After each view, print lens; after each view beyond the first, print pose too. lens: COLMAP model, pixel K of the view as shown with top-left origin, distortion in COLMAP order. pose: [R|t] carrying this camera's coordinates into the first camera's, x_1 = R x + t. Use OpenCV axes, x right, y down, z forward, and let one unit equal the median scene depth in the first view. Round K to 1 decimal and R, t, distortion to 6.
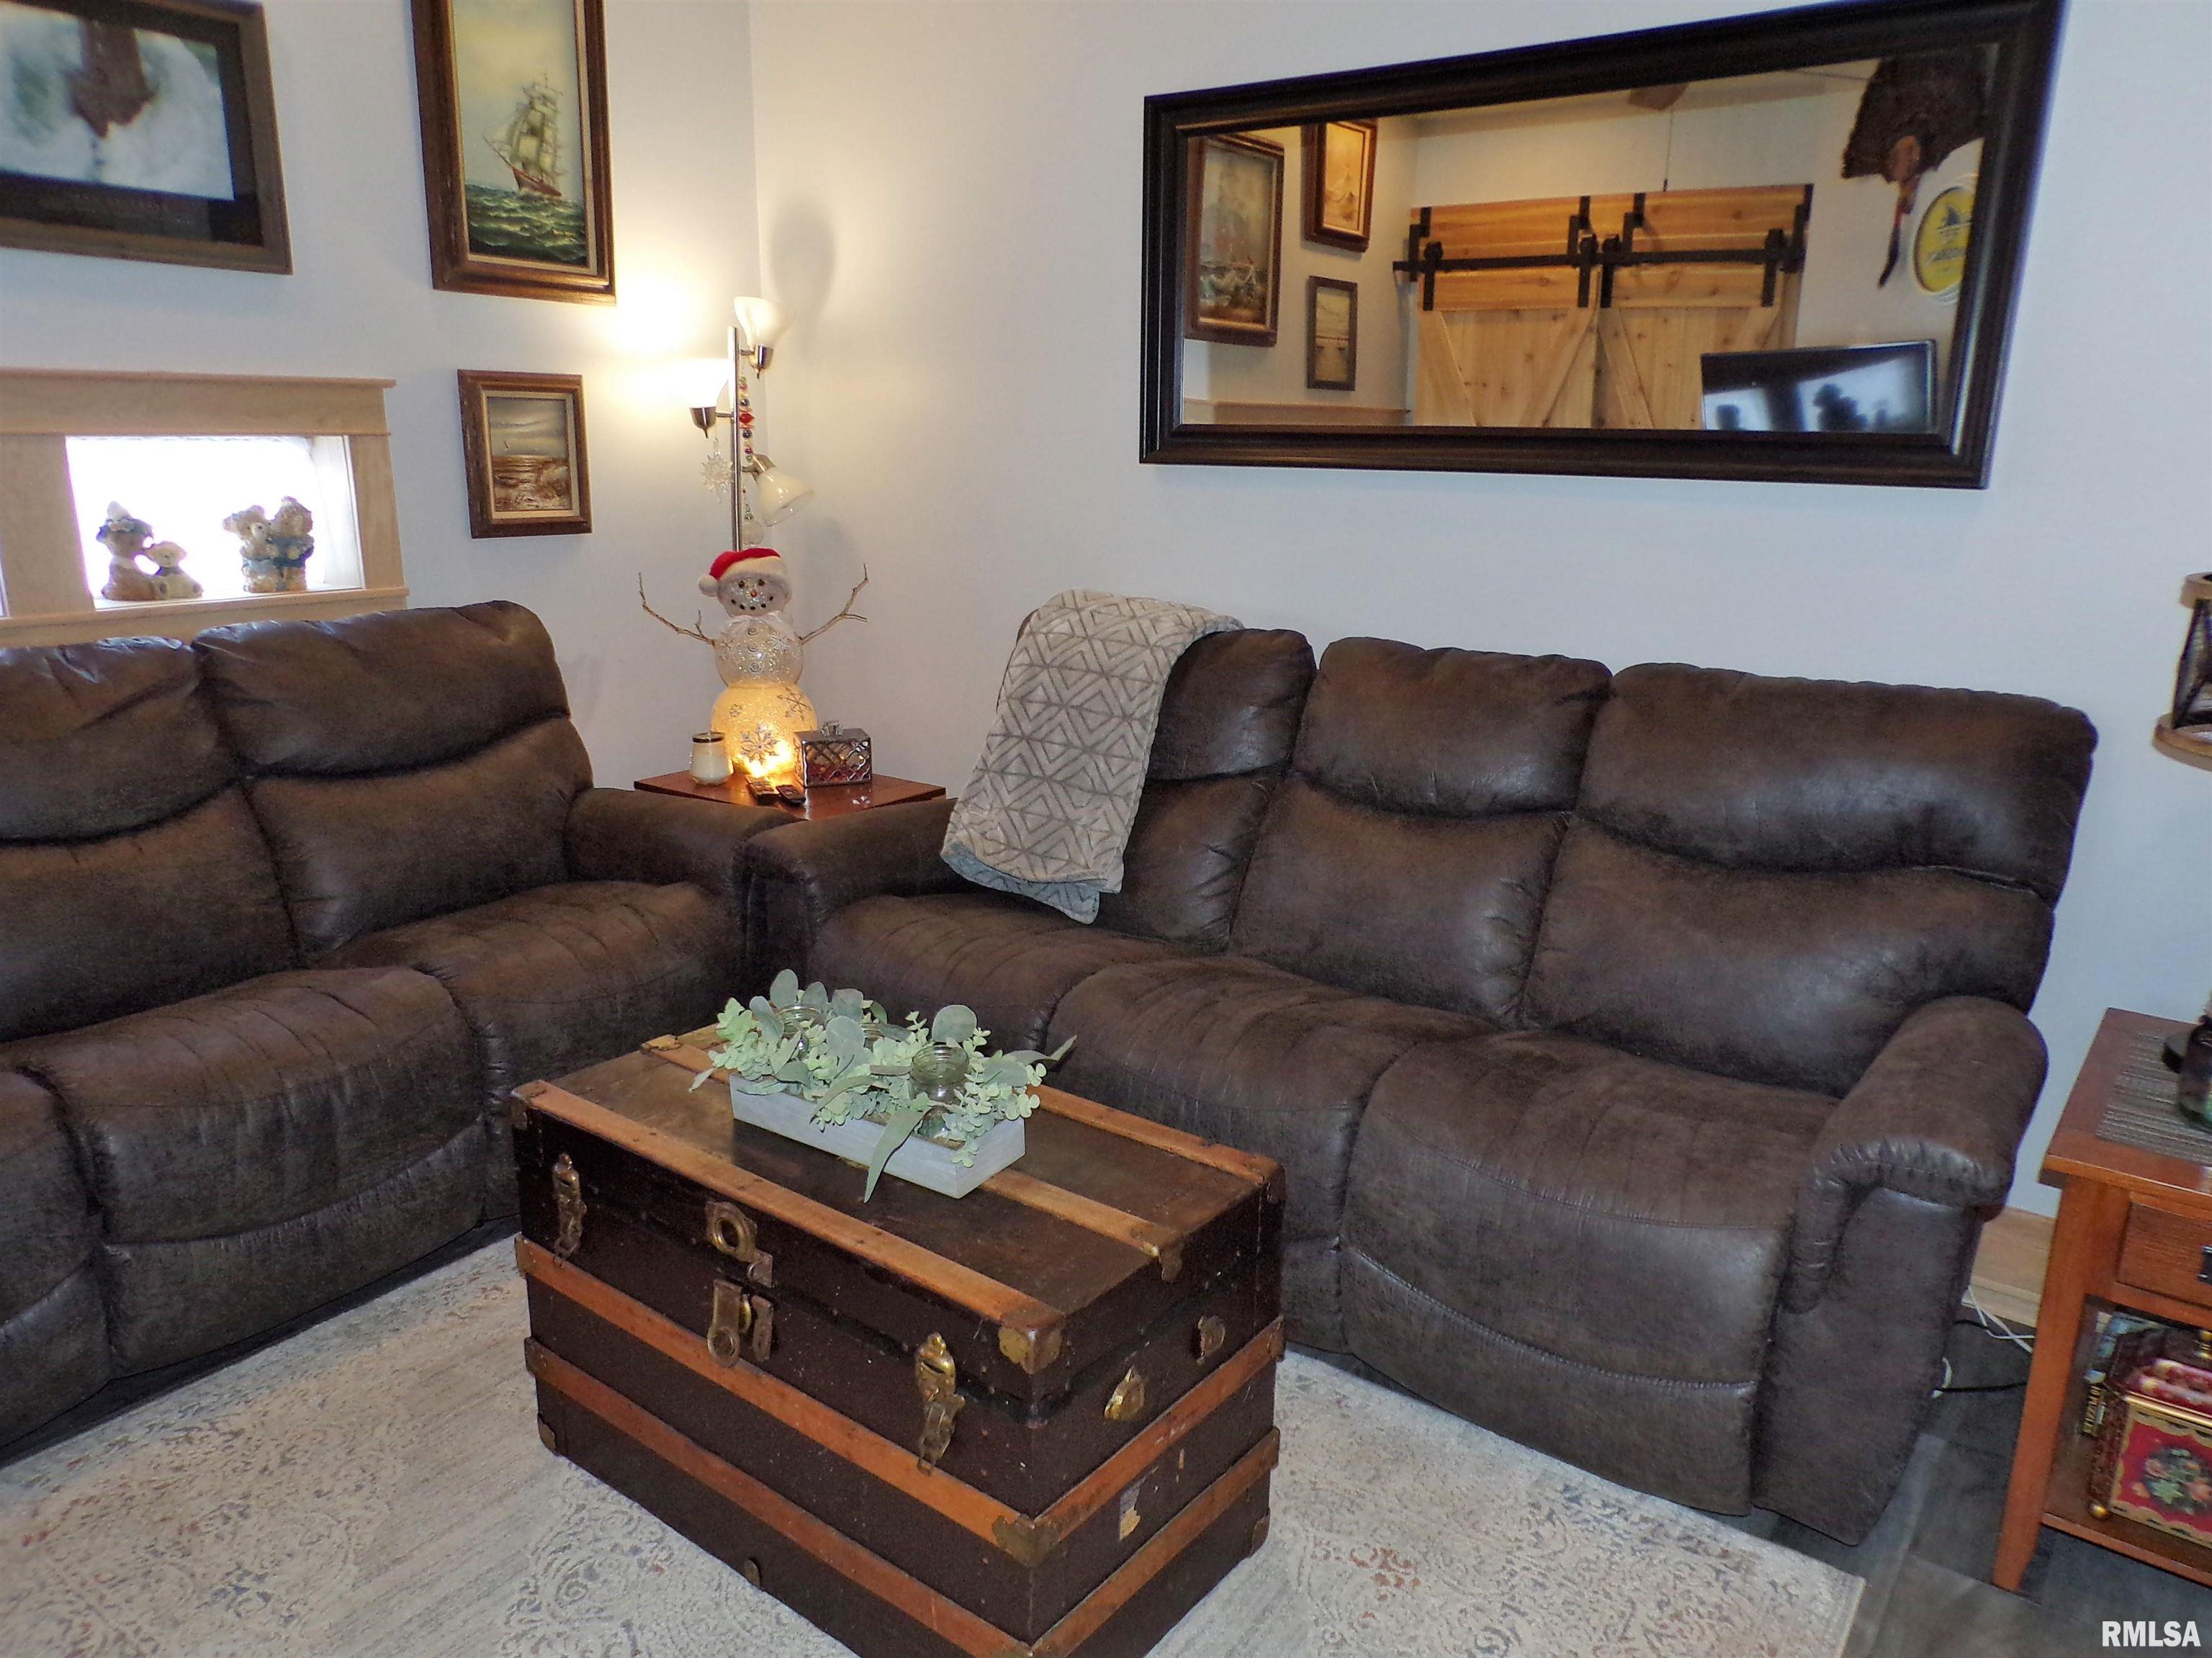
lens RADIAL K [[1560.7, 0, 1103.5], [0, 1560.7, 831.0], [0, 0, 1]] dist [-0.001108, 0.007851]
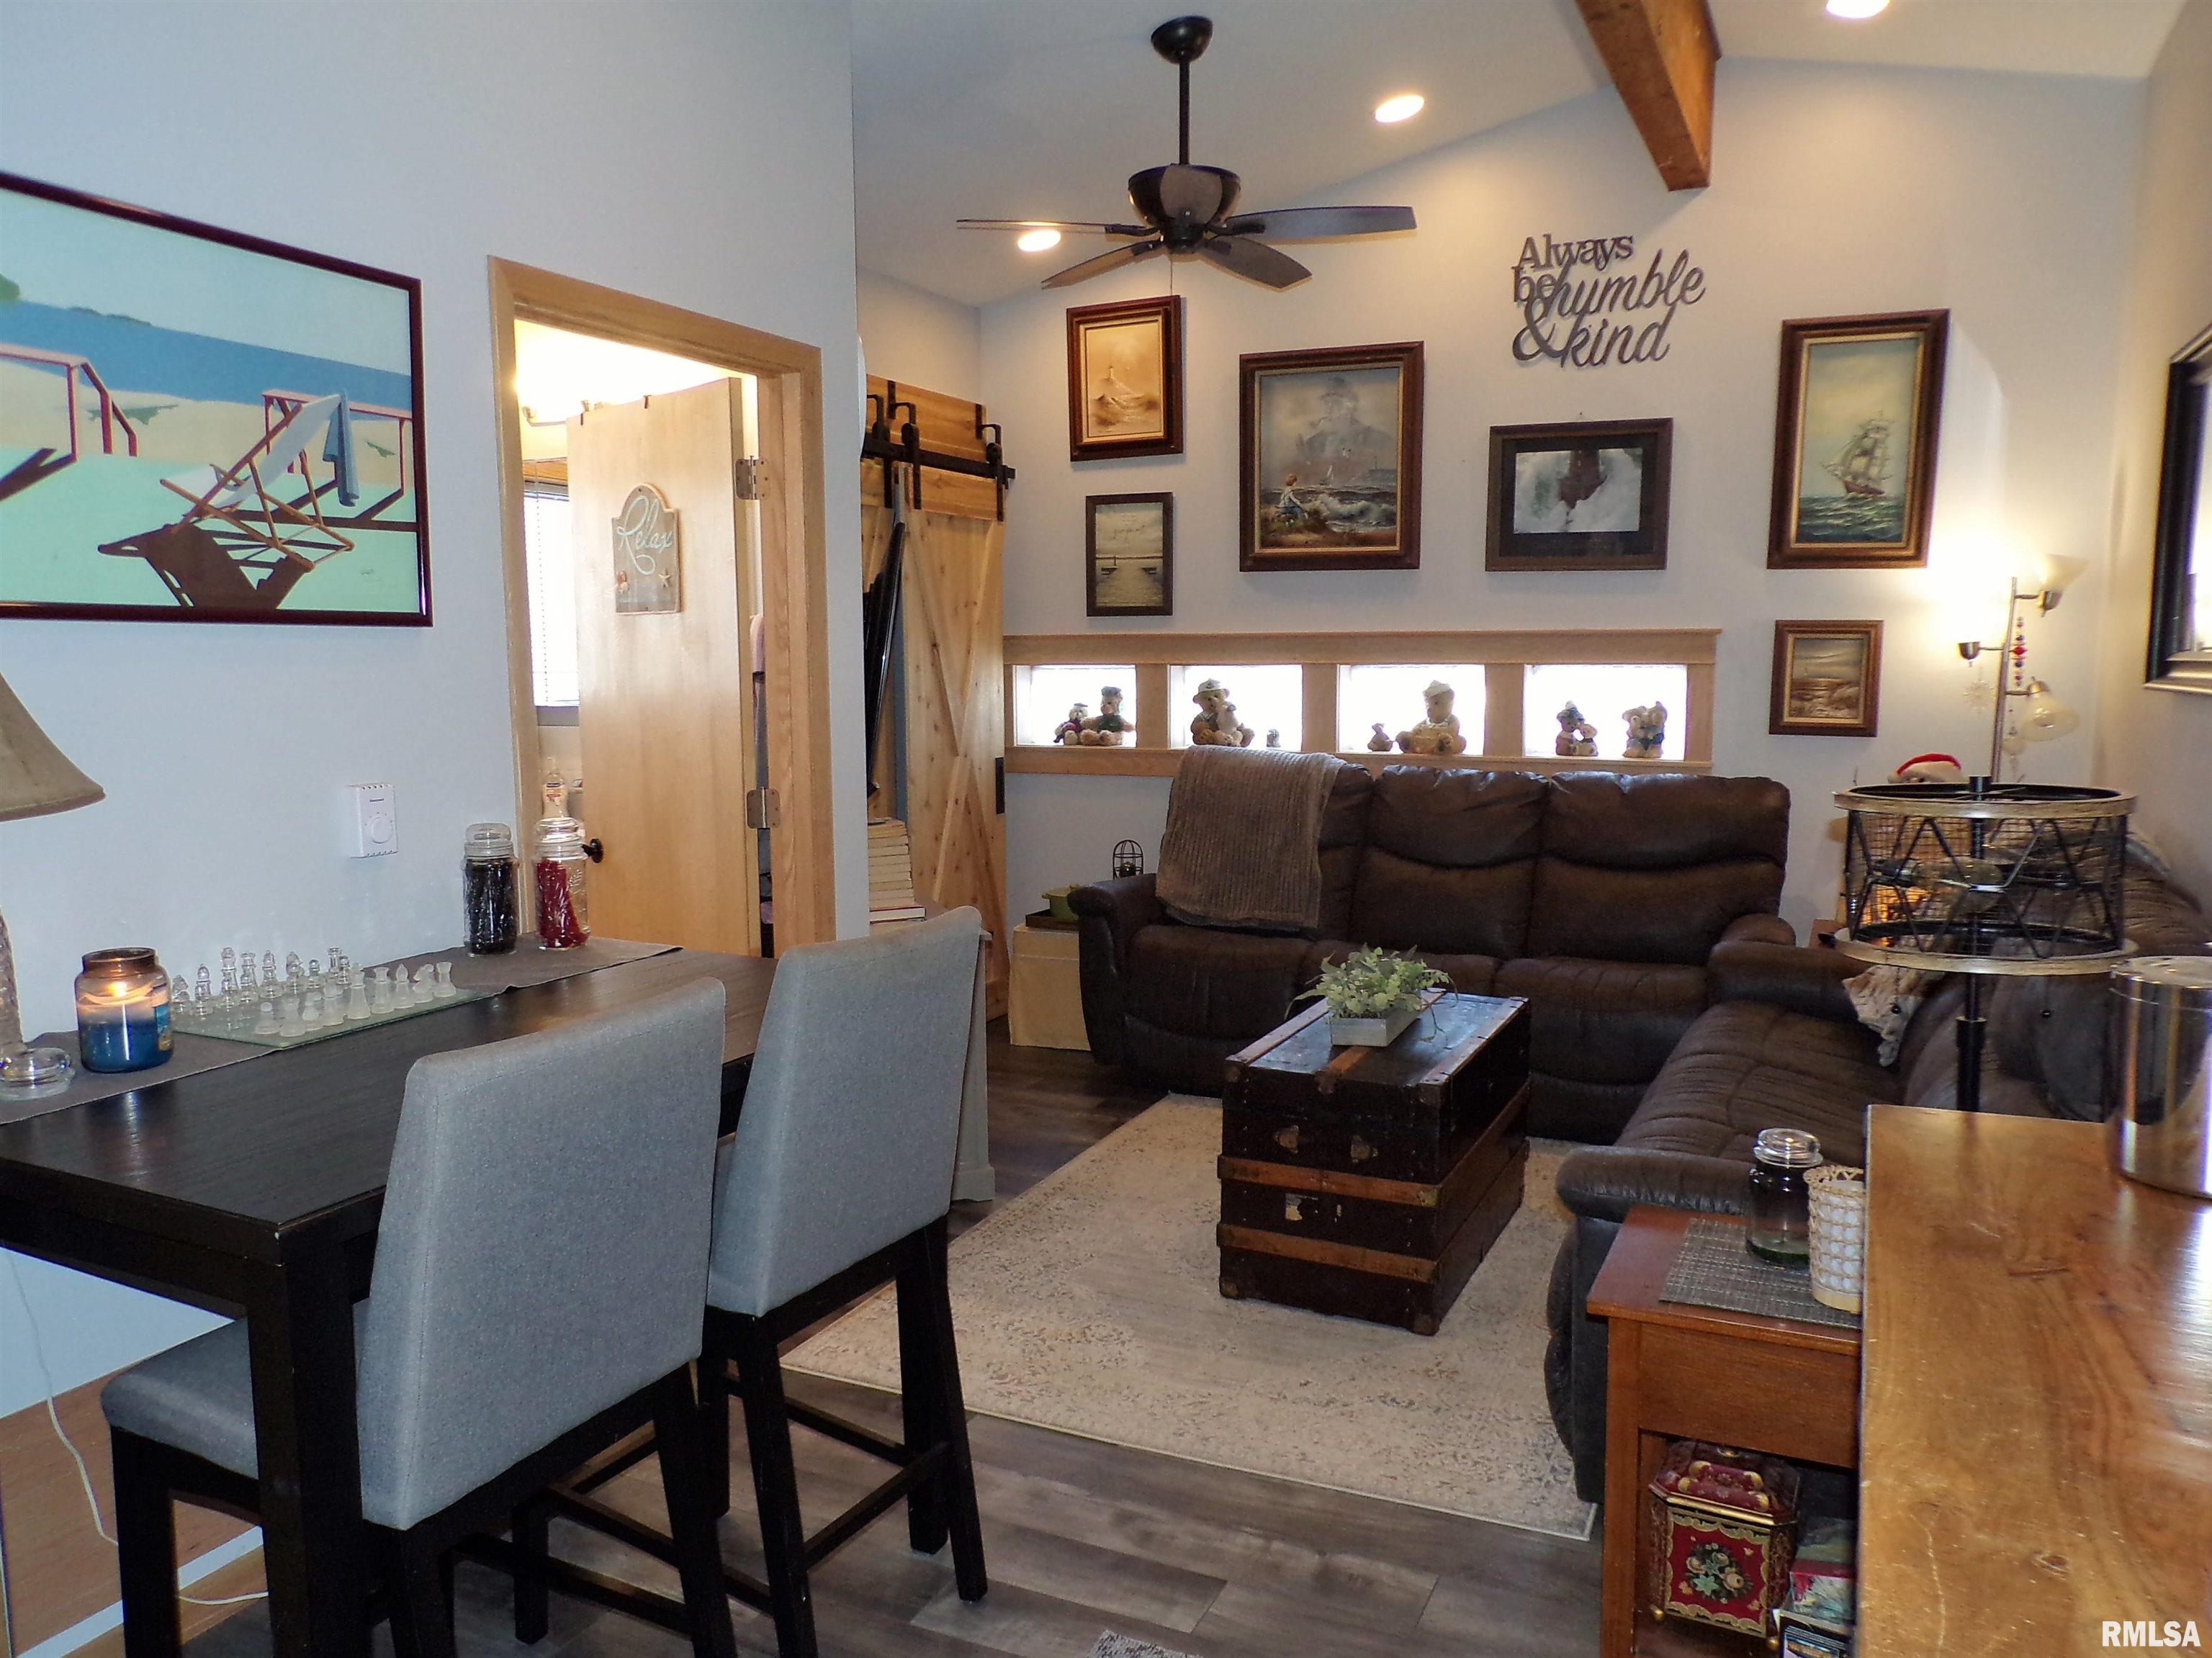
lens RADIAL K [[1560.7, 0, 1108.2], [0, 1560.7, 826.2], [0, 0, 1]] dist [-0.001108, 0.007851]
pose [[0.200914, 0.103024, -0.974176, 0.897891], [-0.240889, 0.969115, 0.052808, -0.034643], [0.949530, 0.224058, 0.219526, 0.124640]]
